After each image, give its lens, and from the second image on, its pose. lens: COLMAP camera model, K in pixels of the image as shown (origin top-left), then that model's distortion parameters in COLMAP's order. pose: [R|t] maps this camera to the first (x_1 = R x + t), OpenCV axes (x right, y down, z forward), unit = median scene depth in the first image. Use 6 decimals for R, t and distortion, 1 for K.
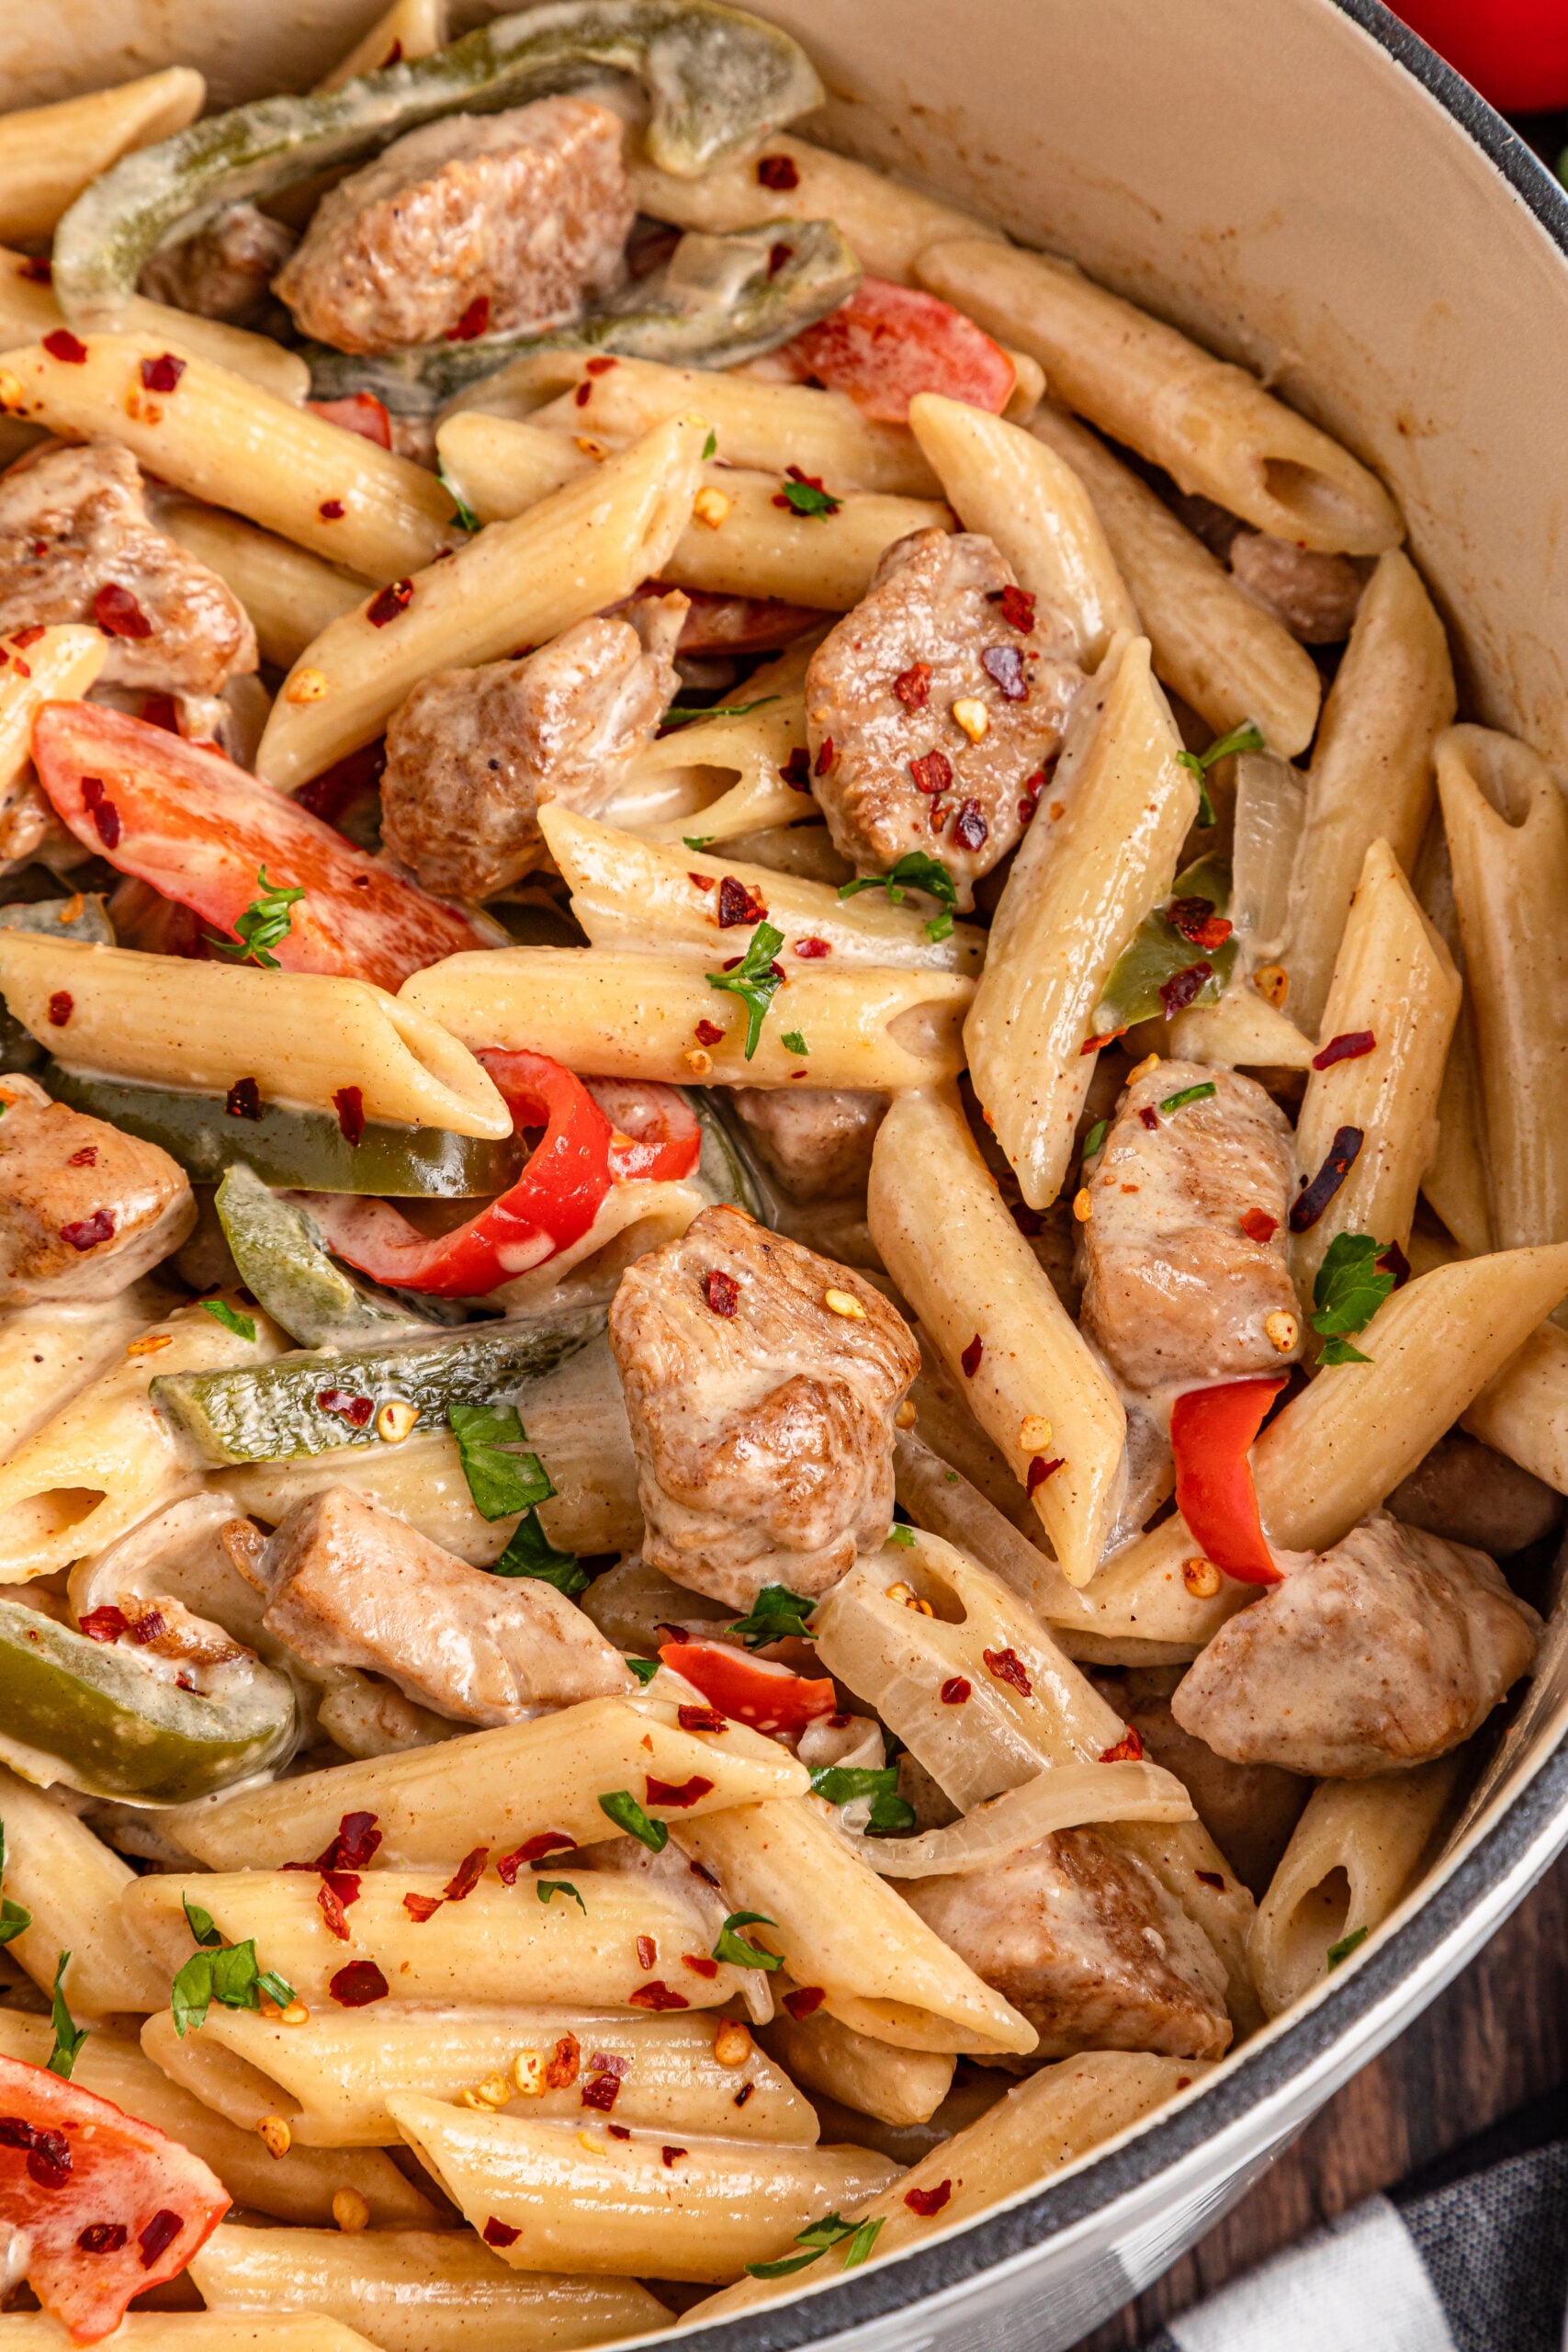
lens RADIAL K [[5275.3, 0, 784.0], [0, 5275.3, 1176.0], [0, 0, 1]] dist [0.242311, -0.139118]
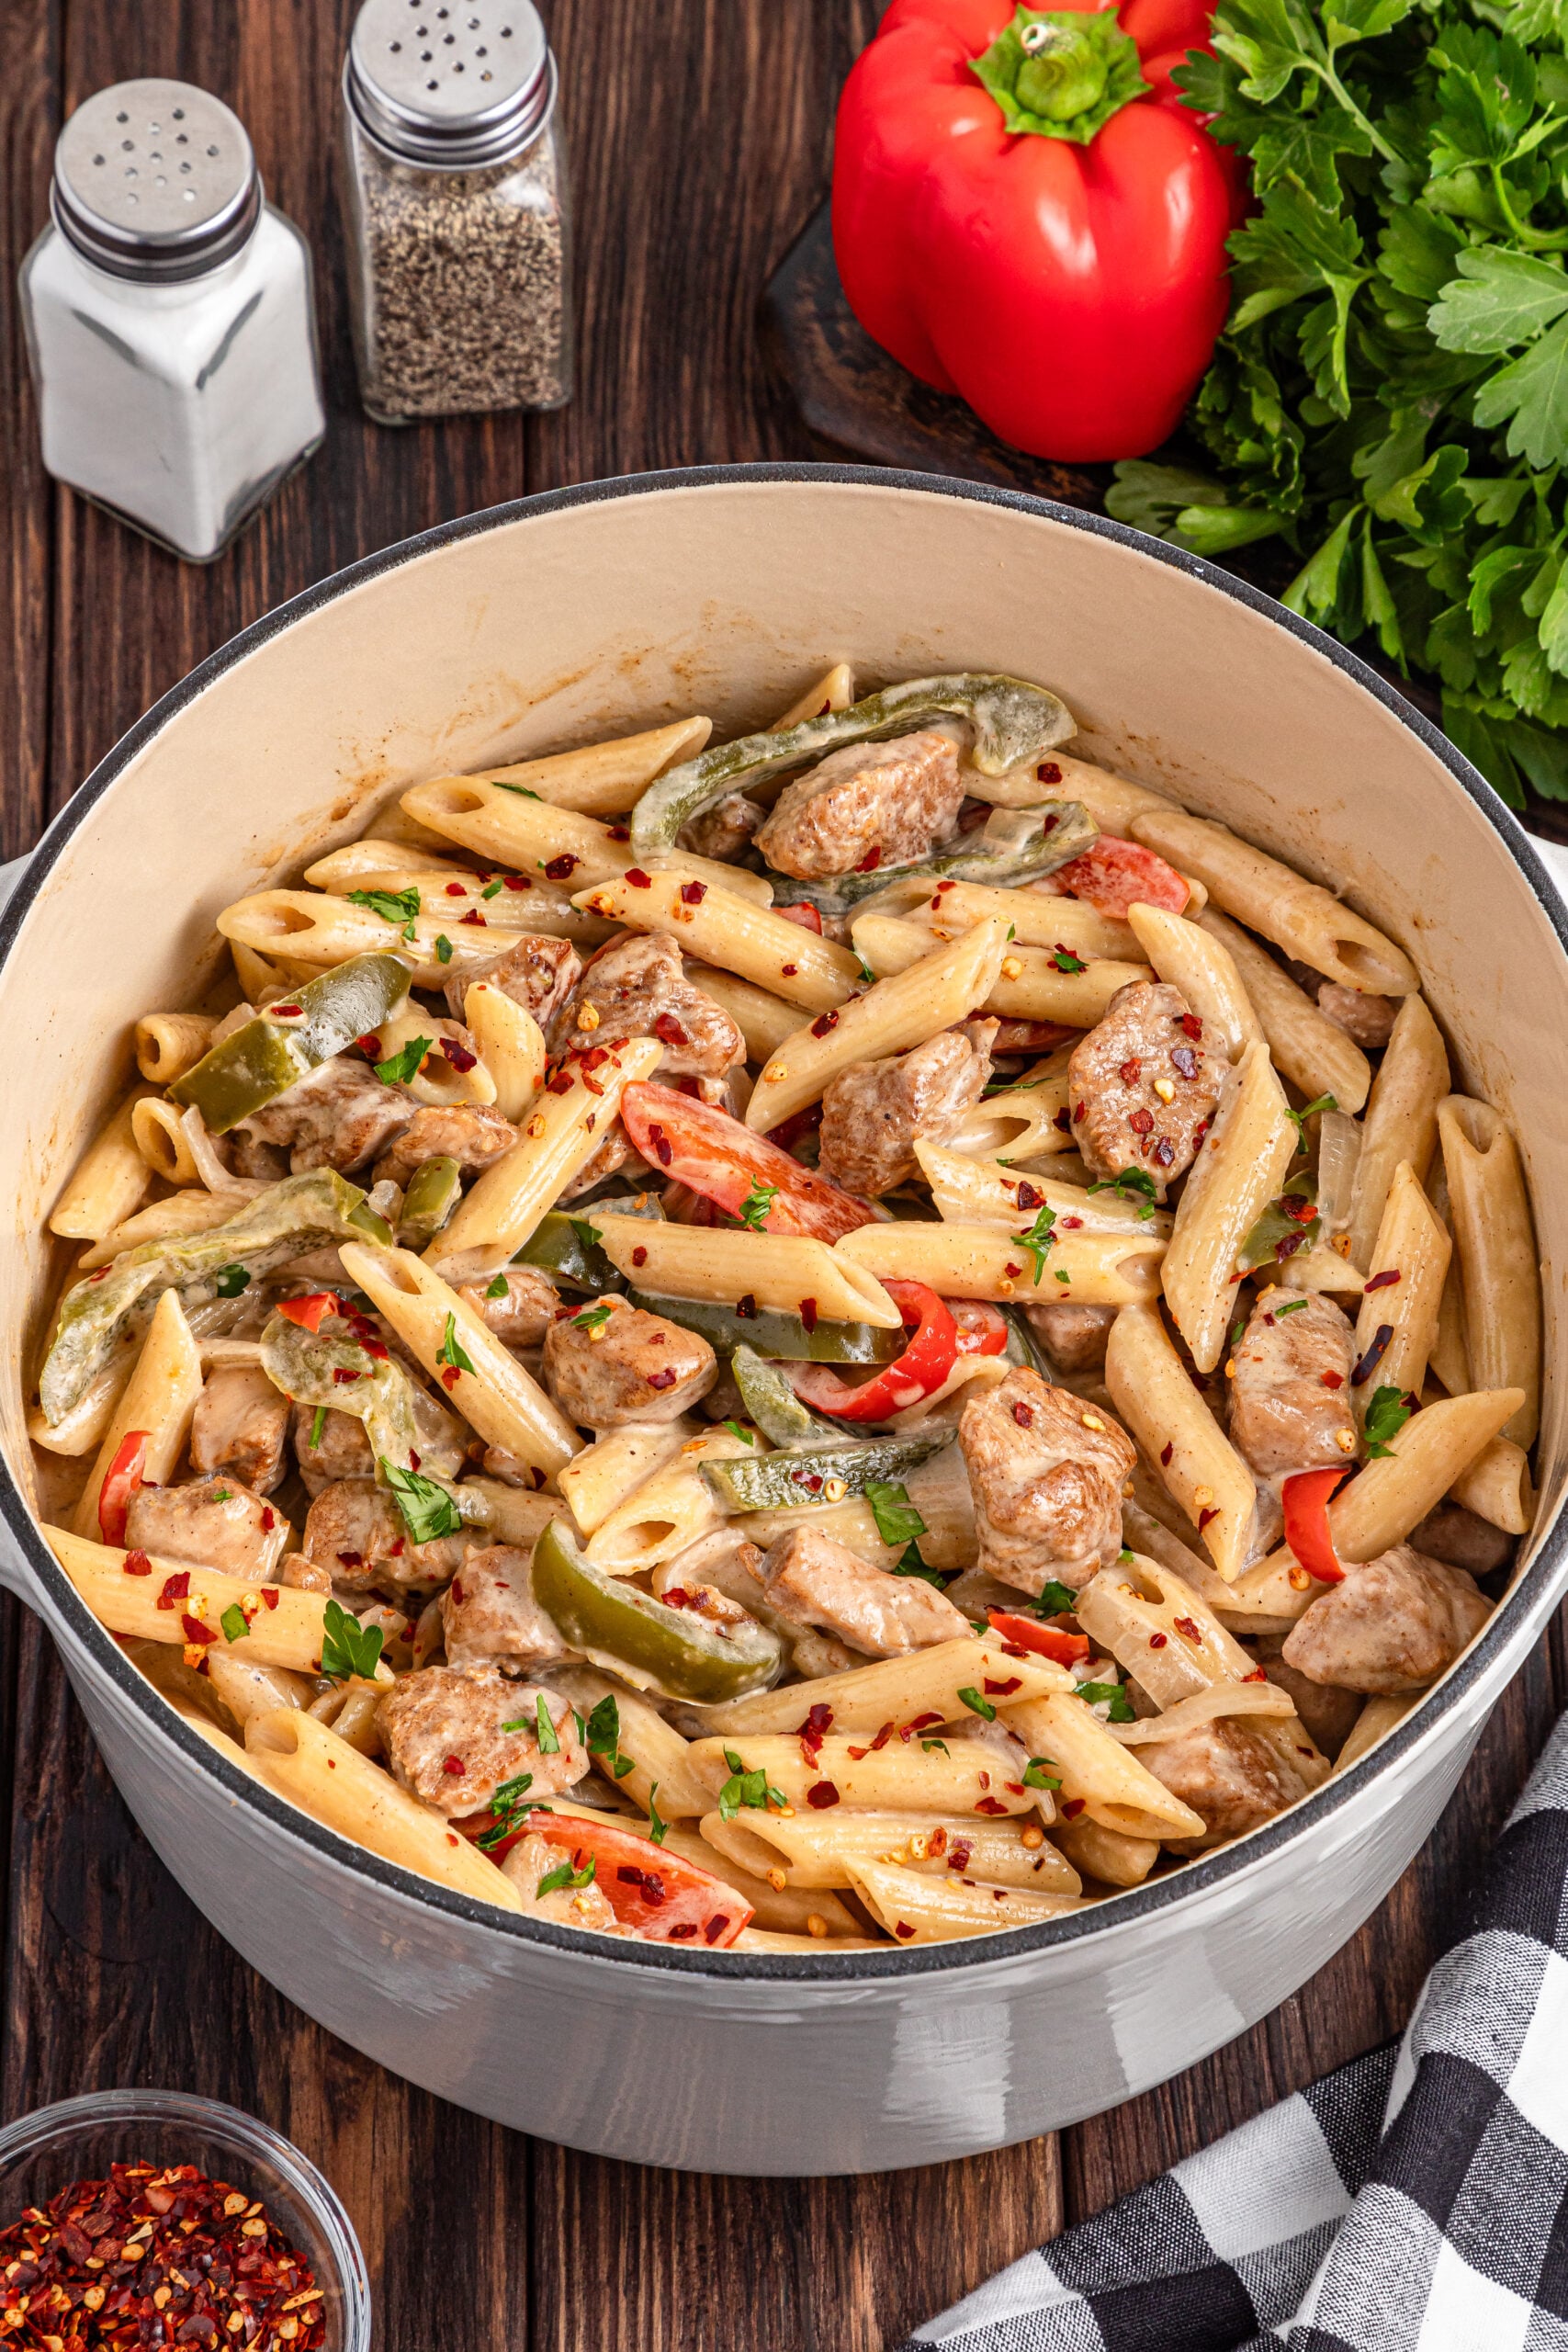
lens RADIAL K [[5275.3, 0, 784.0], [0, 5275.3, 1176.0], [0, 0, 1]] dist [0.242311, -0.139118]
pose [[0.999397, 0.000669, -0.034728, -0.028708], [-0.003390, 0.996919, -0.078367, 0.076480], [0.034568, 0.078438, 0.996320, -0.714445]]
